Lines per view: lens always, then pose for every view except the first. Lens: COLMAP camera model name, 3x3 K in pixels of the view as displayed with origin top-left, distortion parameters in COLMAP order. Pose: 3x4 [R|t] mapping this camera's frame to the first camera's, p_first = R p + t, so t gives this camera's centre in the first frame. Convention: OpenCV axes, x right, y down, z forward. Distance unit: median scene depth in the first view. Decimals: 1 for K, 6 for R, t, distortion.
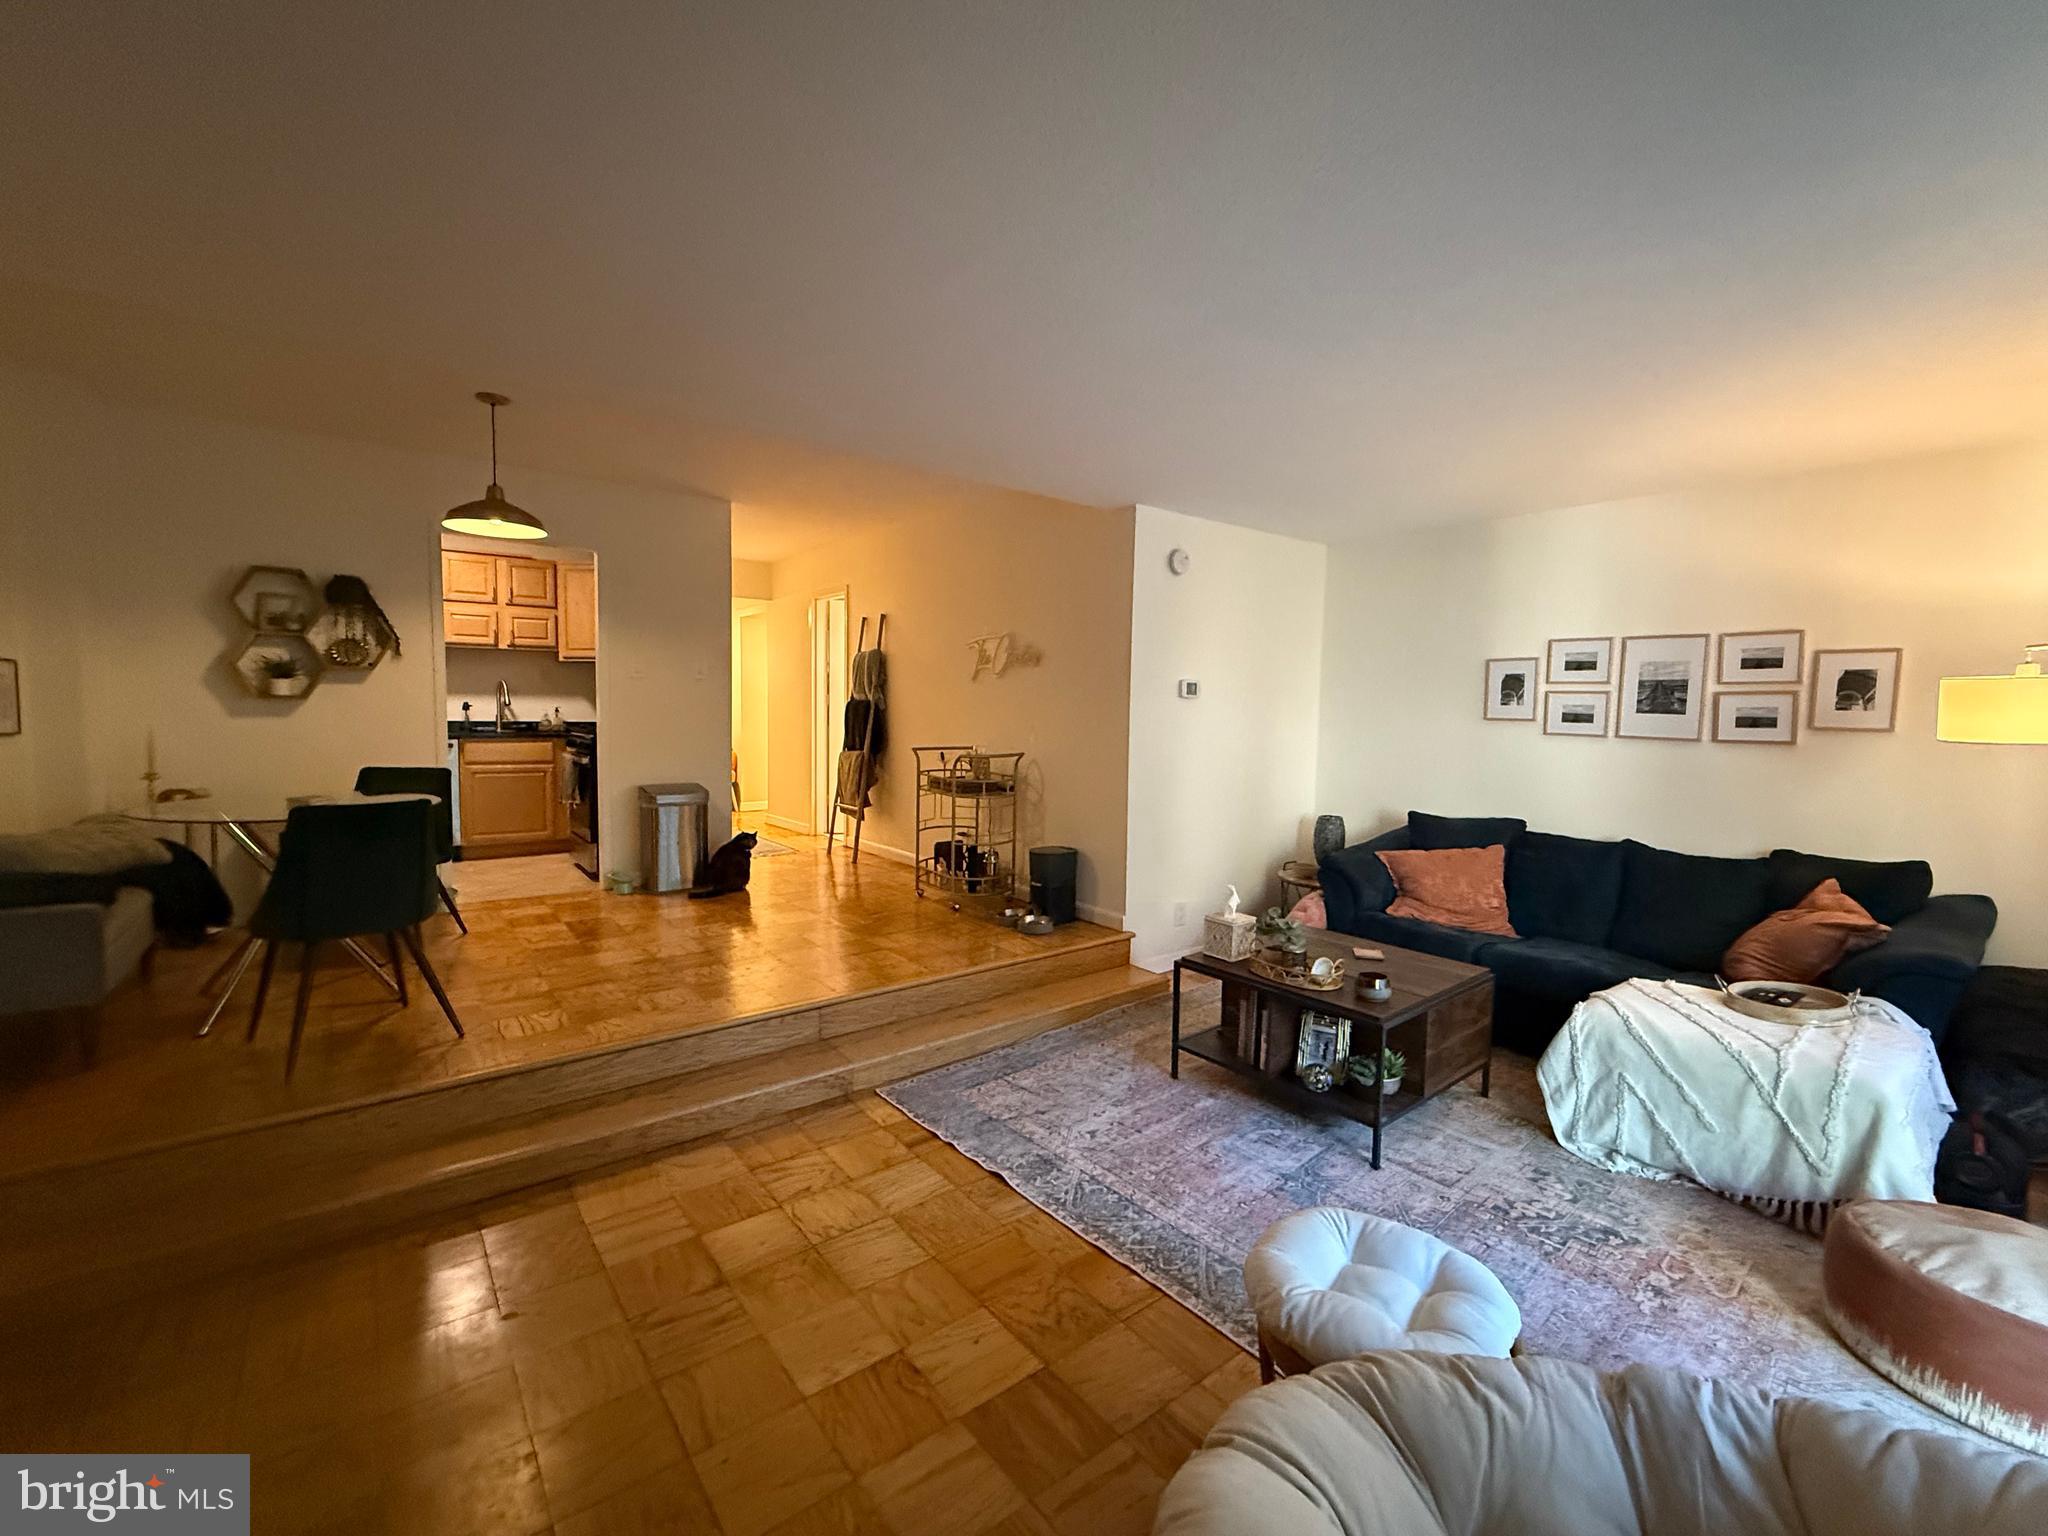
lens RADIAL K [[838.8, 0, 1024.0], [0, 838.8, 768.0], [0, 0, 1]] dist [-0.001392, -0.000569]
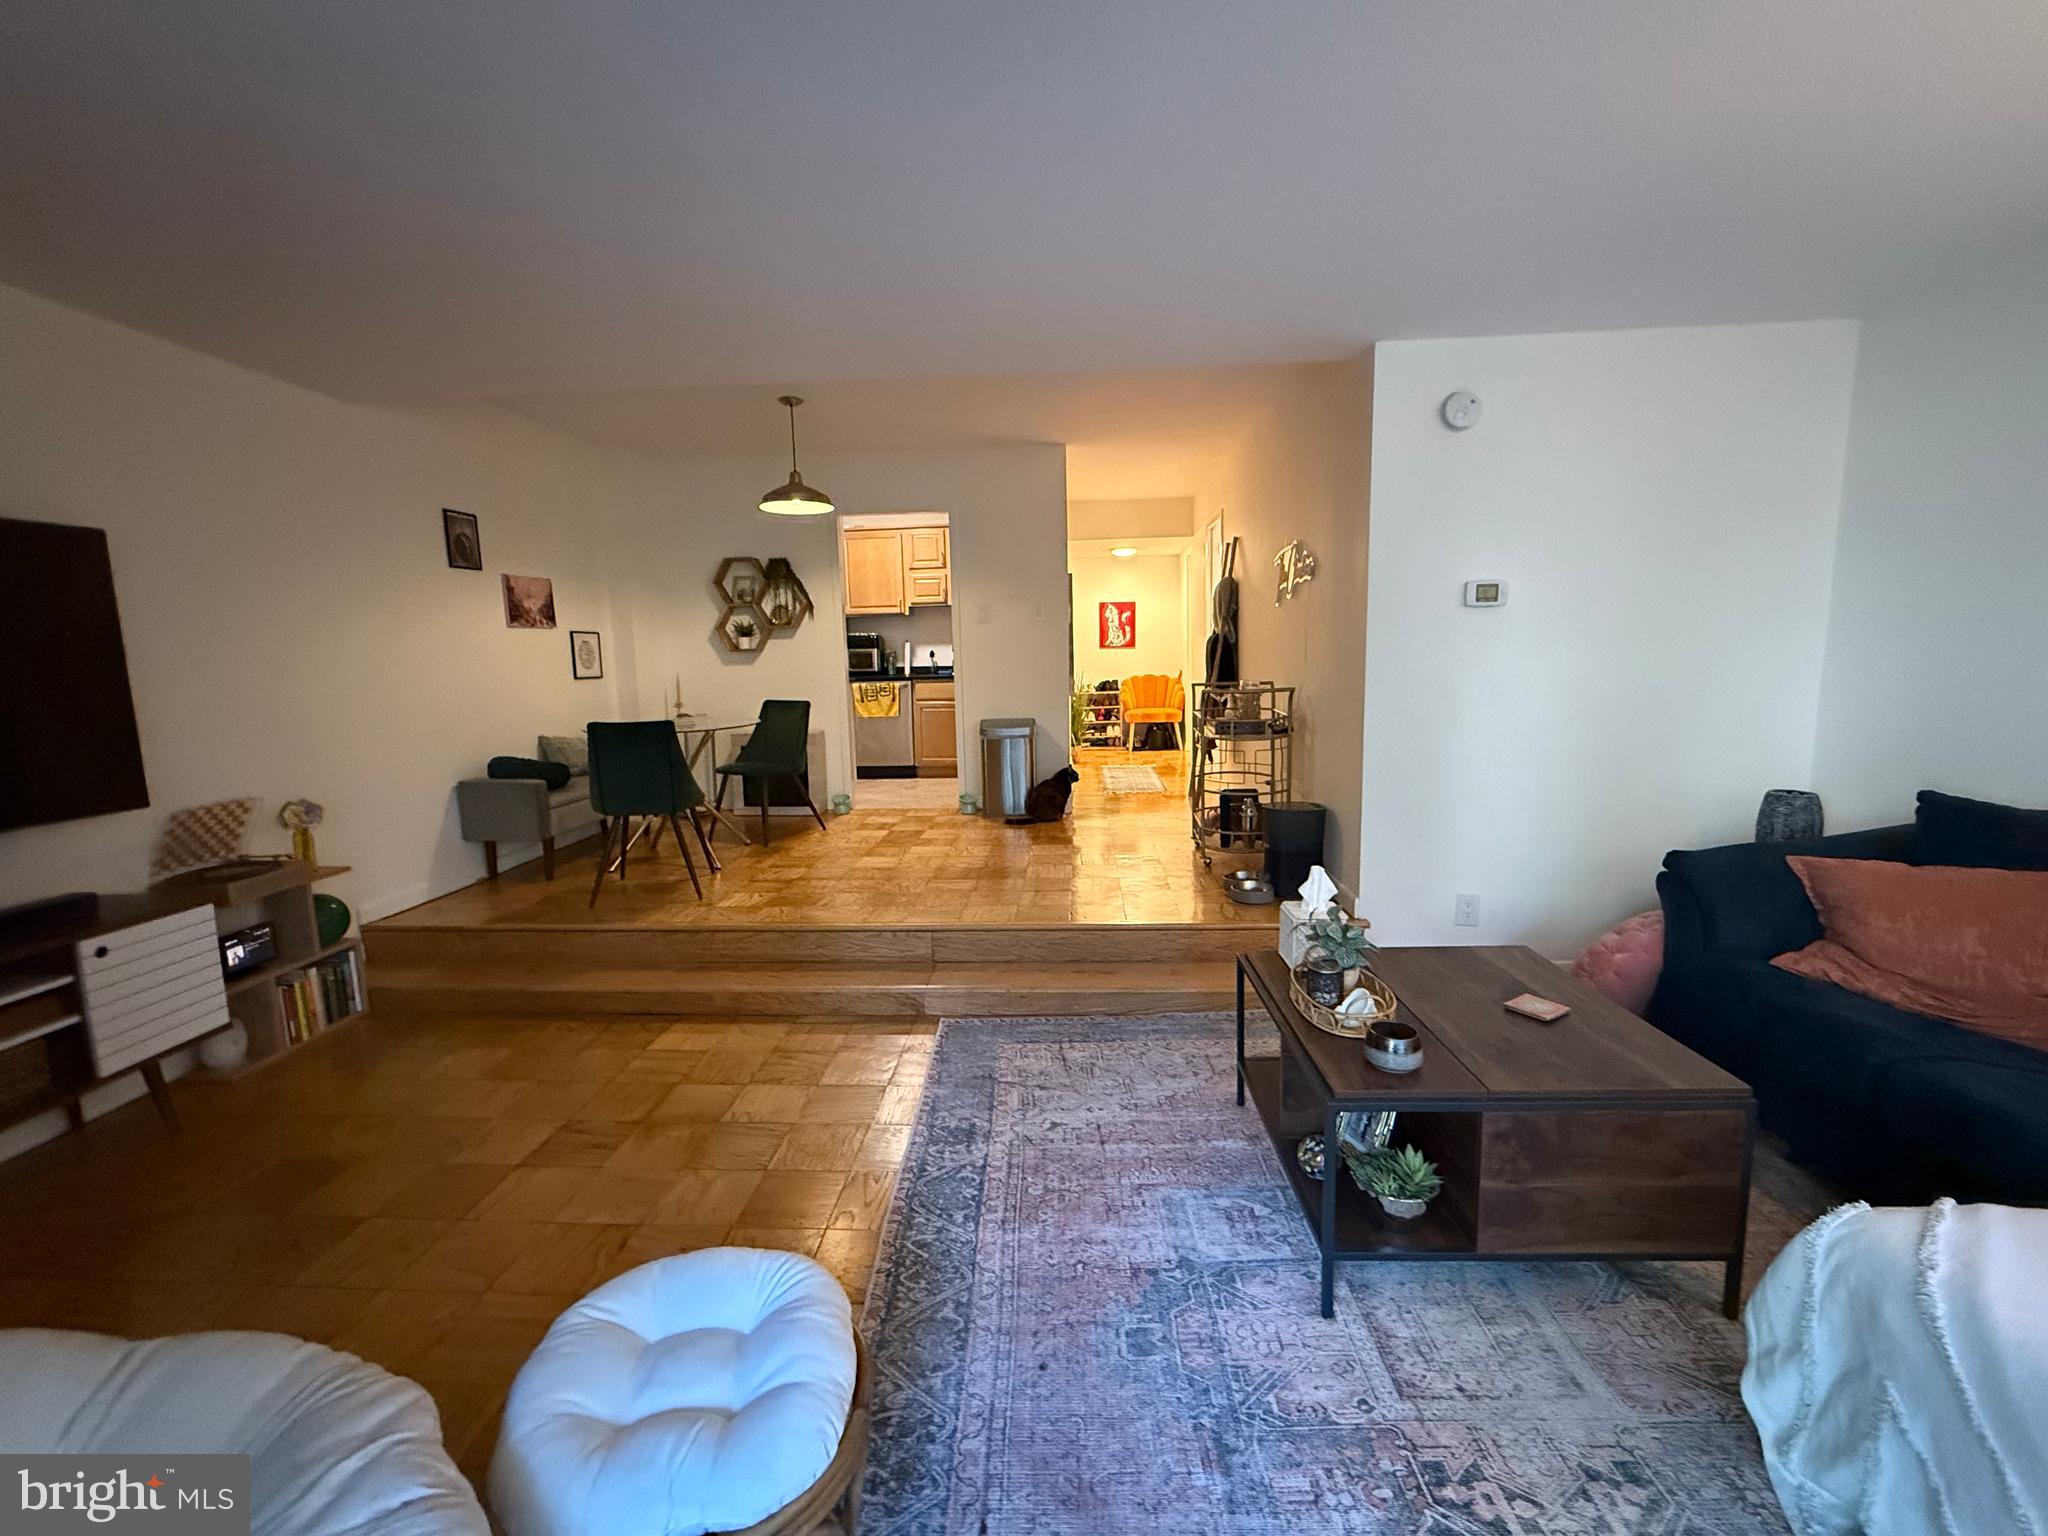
lens RADIAL K [[838.8, 0, 1024.0], [0, 838.8, 768.0], [0, 0, 1]] dist [-0.001392, -0.000569]
pose [[0.754980, 0.056527, -0.653307, 0.420341], [-0.013449, 0.997403, 0.070758, 0.007144], [0.655610, -0.044634, 0.753779, 0.244742]]
